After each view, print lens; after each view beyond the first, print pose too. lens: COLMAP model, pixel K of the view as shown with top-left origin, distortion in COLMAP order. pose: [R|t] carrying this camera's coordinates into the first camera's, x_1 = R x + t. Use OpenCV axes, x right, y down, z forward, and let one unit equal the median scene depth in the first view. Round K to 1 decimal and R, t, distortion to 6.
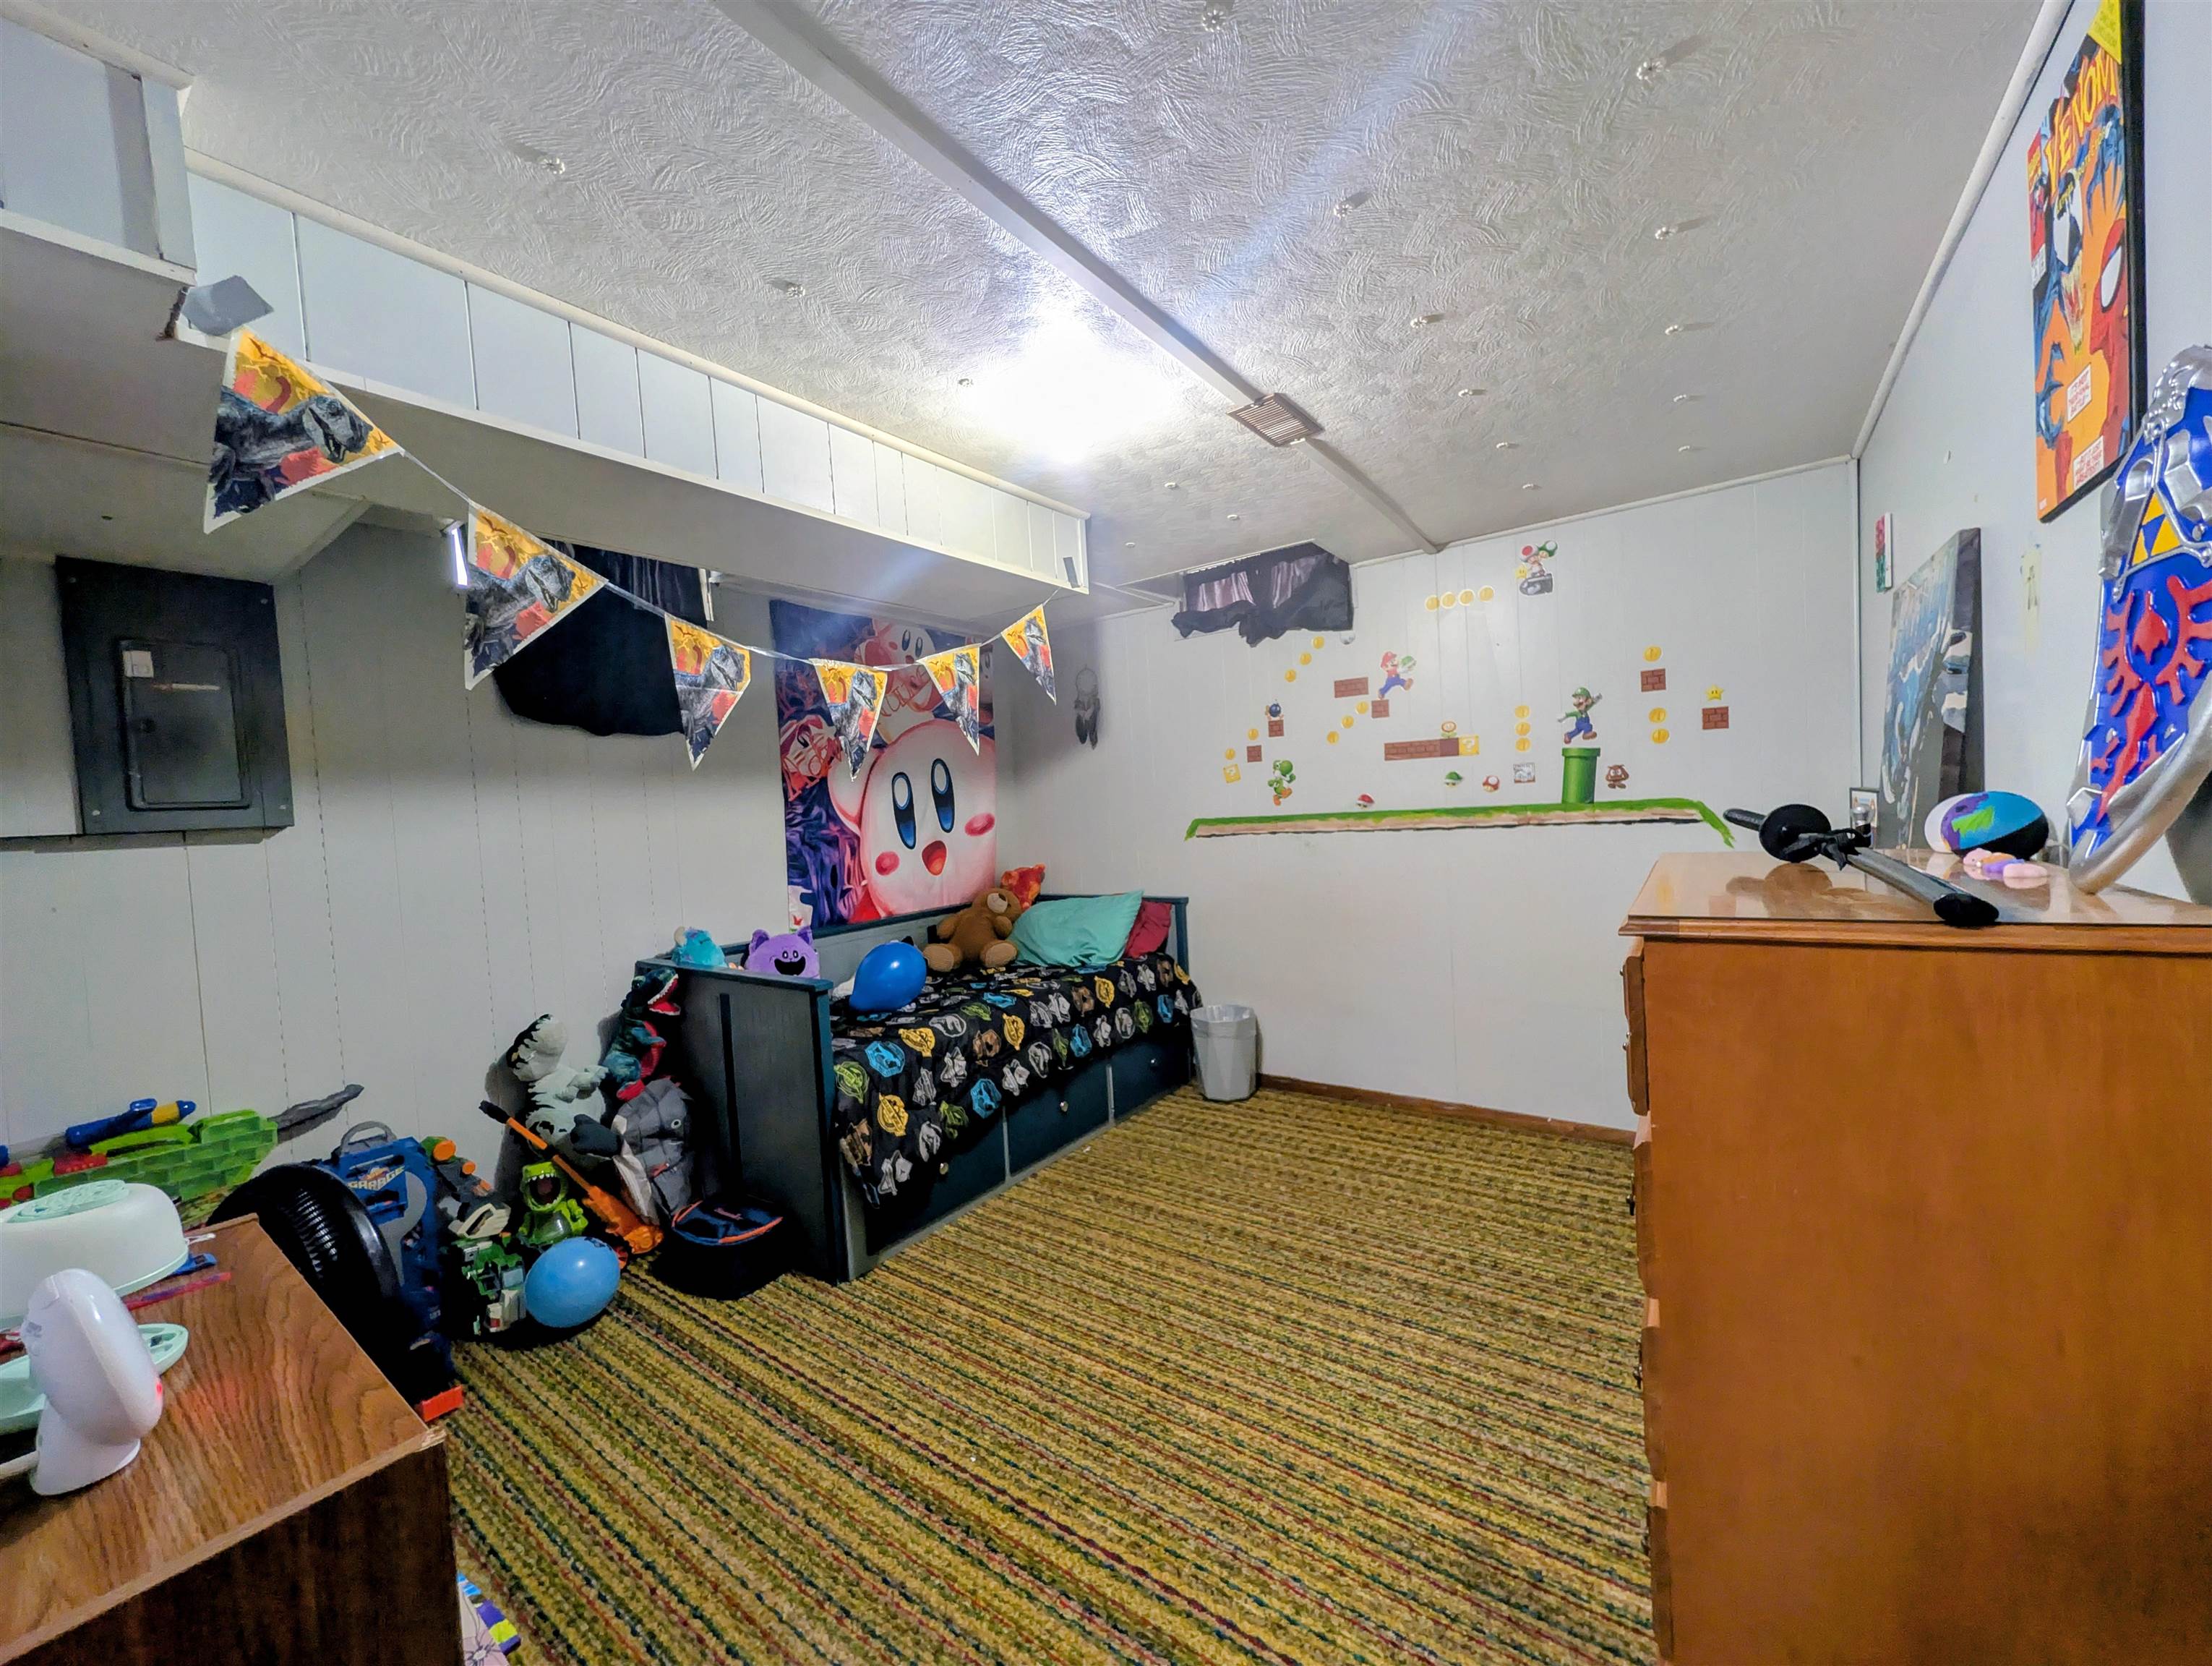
lens RADIAL K [[862.2, 0, 1099.9], [0, 862.2, 838.0], [0, 0, 1]] dist [0.002096, -0.000144]
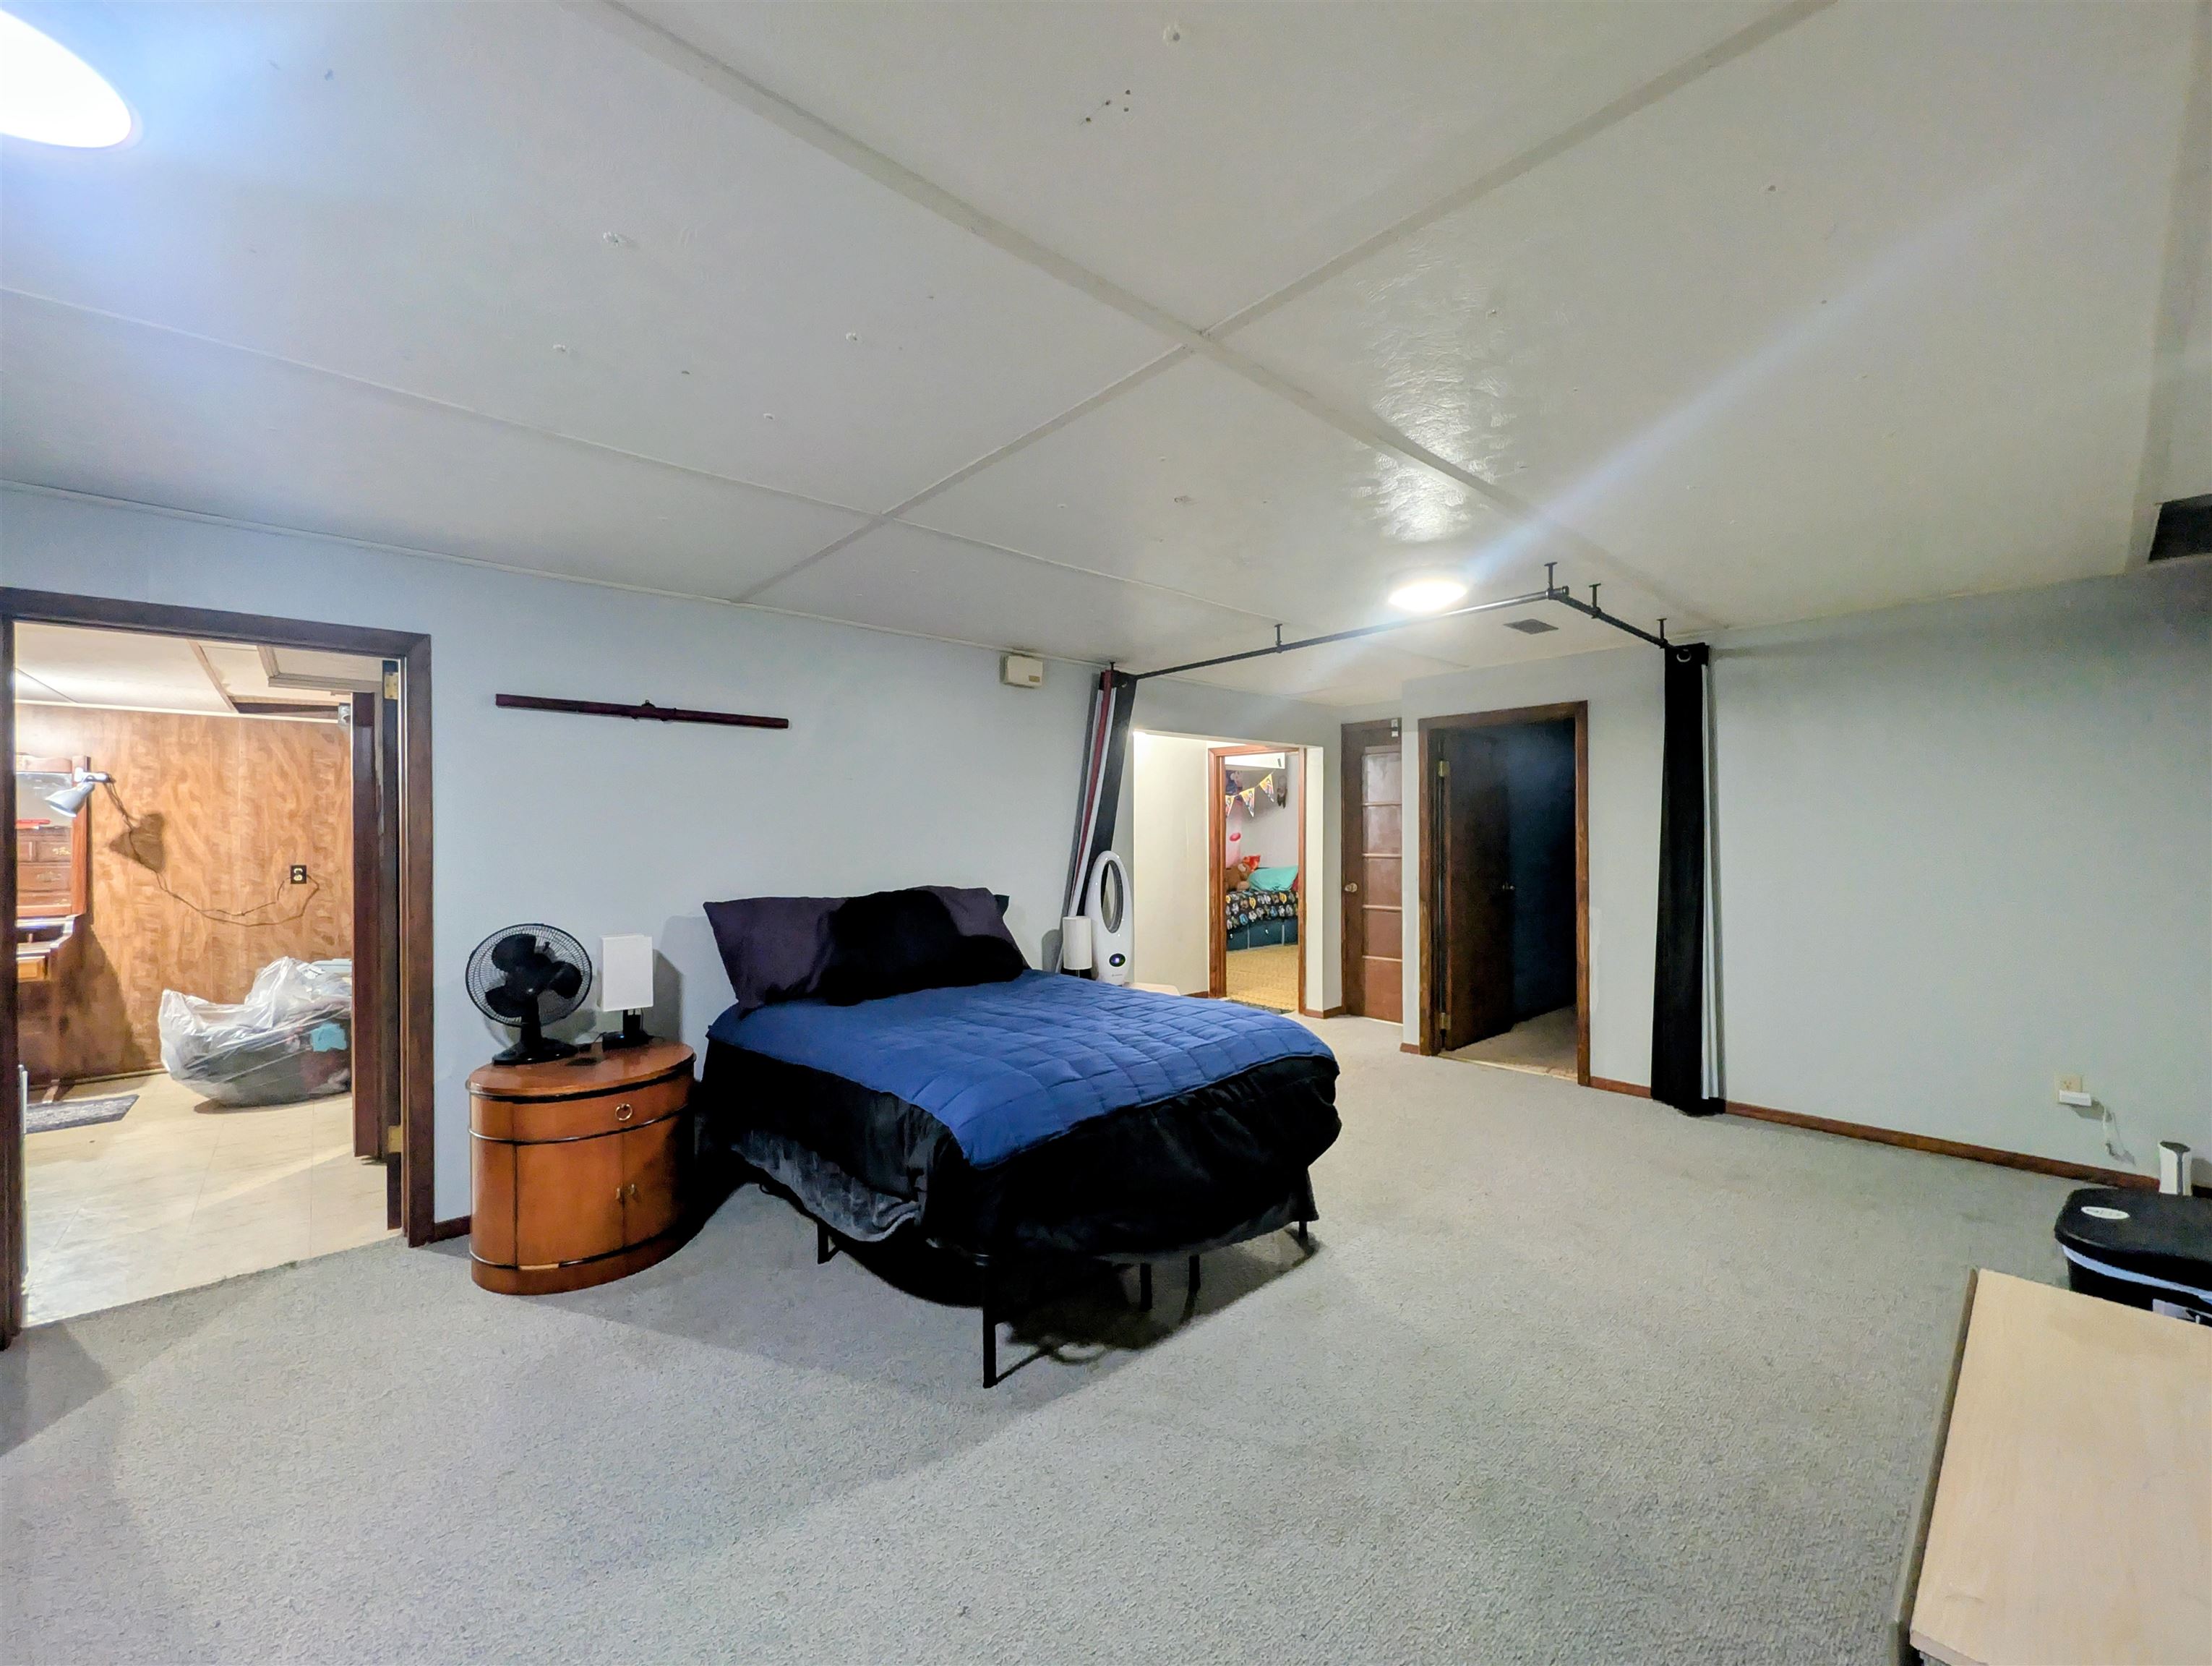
lens RADIAL K [[862.2, 0, 1105.1], [0, 862.2, 832.9], [0, 0, 1]] dist [0.002096, -0.000144]
pose [[0.976780, 0.053885, -0.207356, 0.011744], [-0.060339, 0.997867, -0.024923, 0.078696], [0.205571, 0.036856, 0.977948, -2.071672]]
